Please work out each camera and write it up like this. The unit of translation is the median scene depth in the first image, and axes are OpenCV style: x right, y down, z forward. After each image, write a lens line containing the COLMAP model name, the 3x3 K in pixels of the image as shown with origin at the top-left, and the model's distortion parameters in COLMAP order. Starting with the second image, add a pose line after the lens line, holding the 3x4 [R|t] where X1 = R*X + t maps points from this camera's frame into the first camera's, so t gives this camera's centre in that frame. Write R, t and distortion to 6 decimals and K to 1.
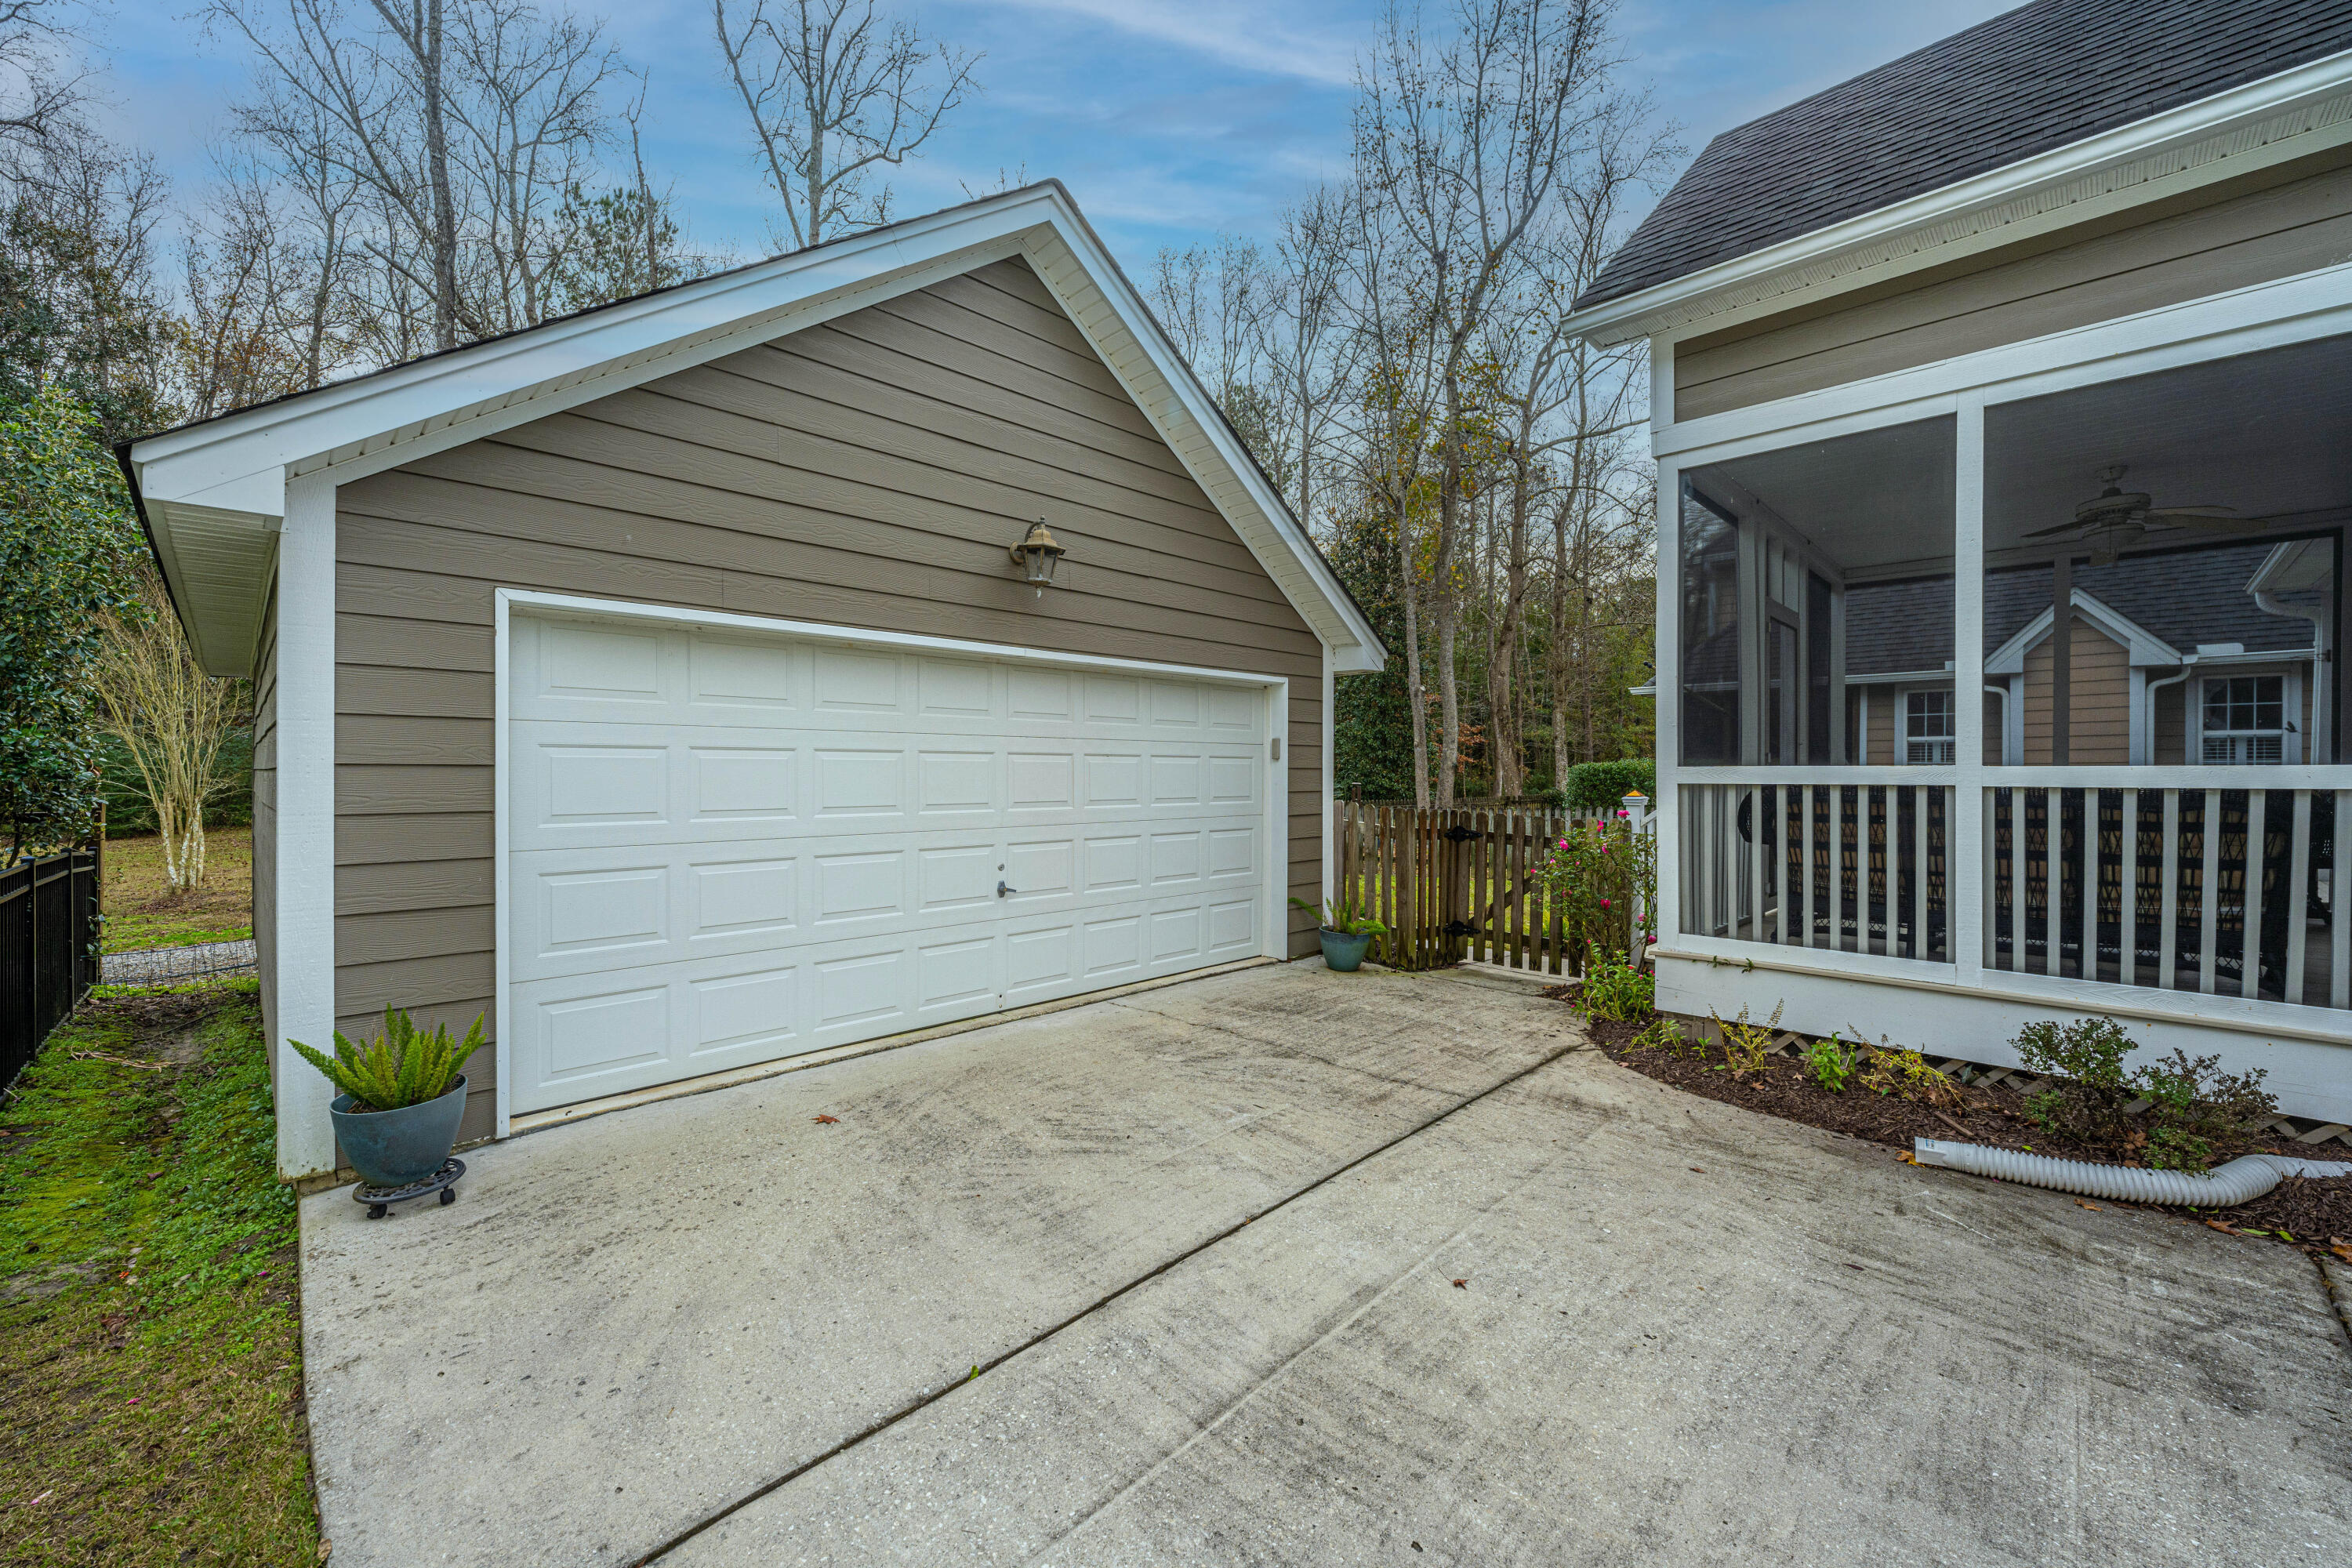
lens RADIAL K [[954.6, 0, 1158.4], [0, 954.6, 782.4], [0, 0, 1]] dist [-0.002275, 0.000740]
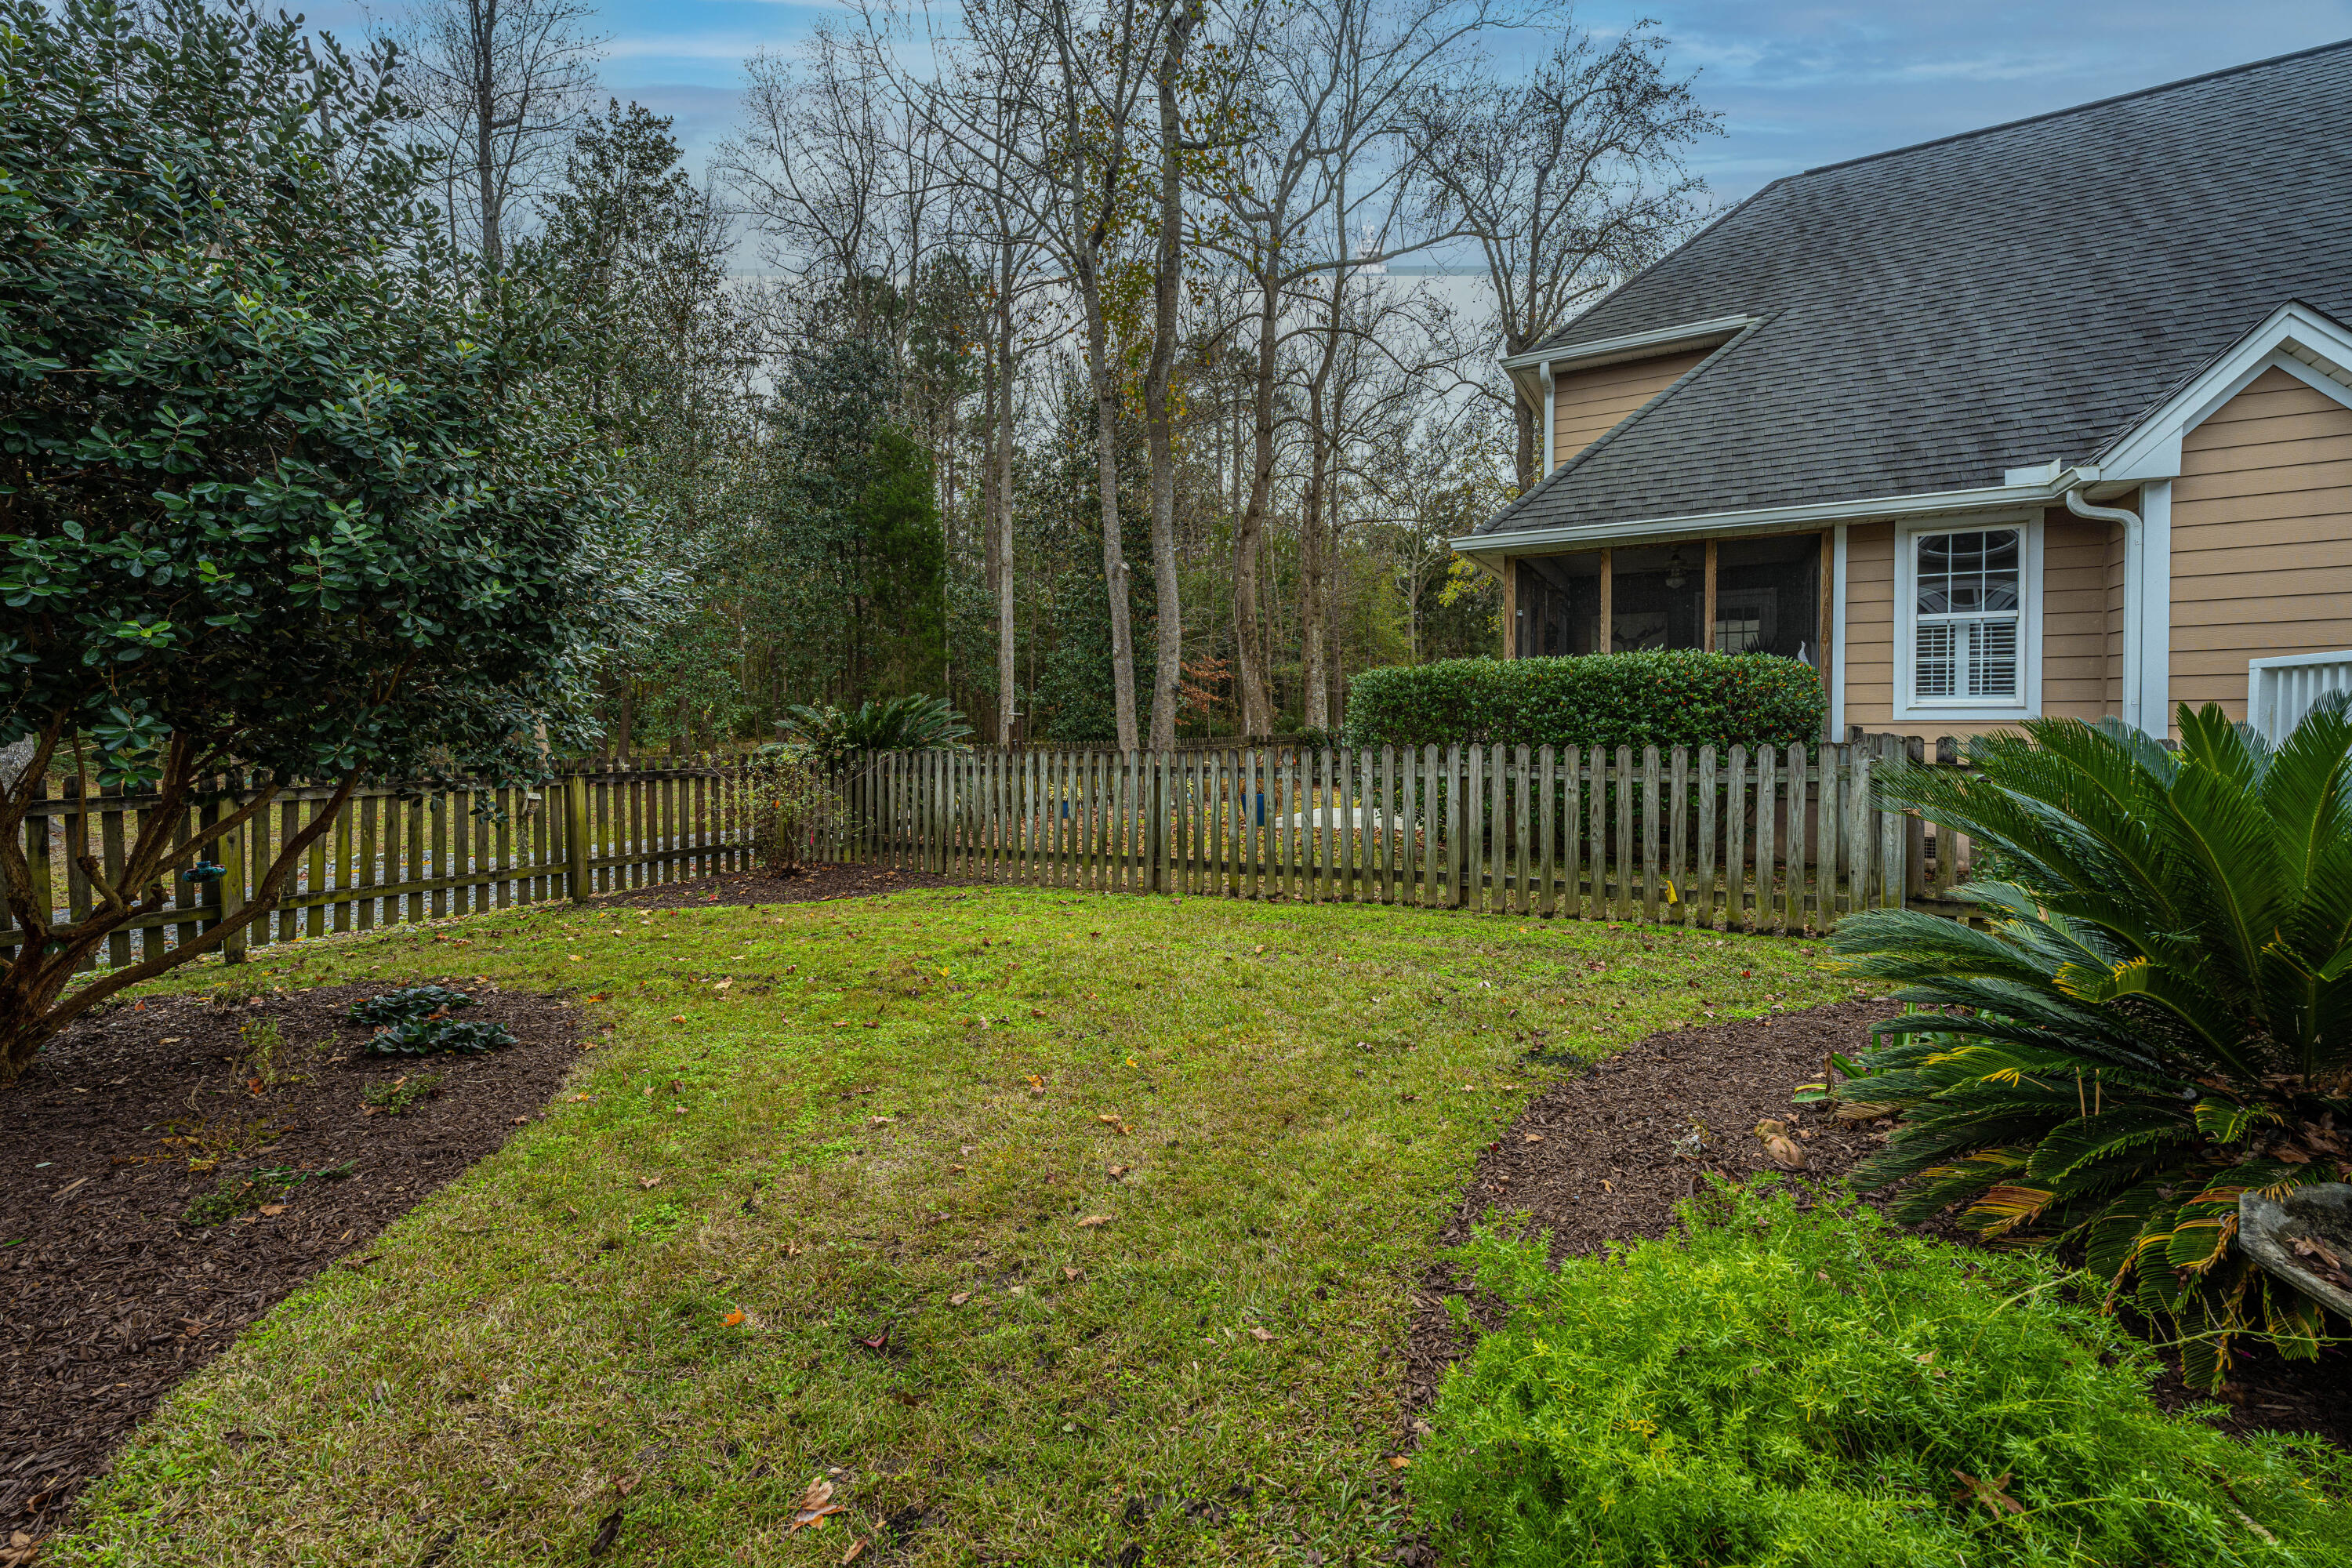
lens RADIAL K [[954.6, 0, 1151.7], [0, 954.6, 738.1], [0, 0, 1]] dist [-0.002275, 0.000740]
pose [[0.970889, -0.008084, 0.239395, 0.242352], [0.006338, 0.999947, 0.008060, 0.021465], [-0.239447, -0.006309, 0.970889, 0.650545]]
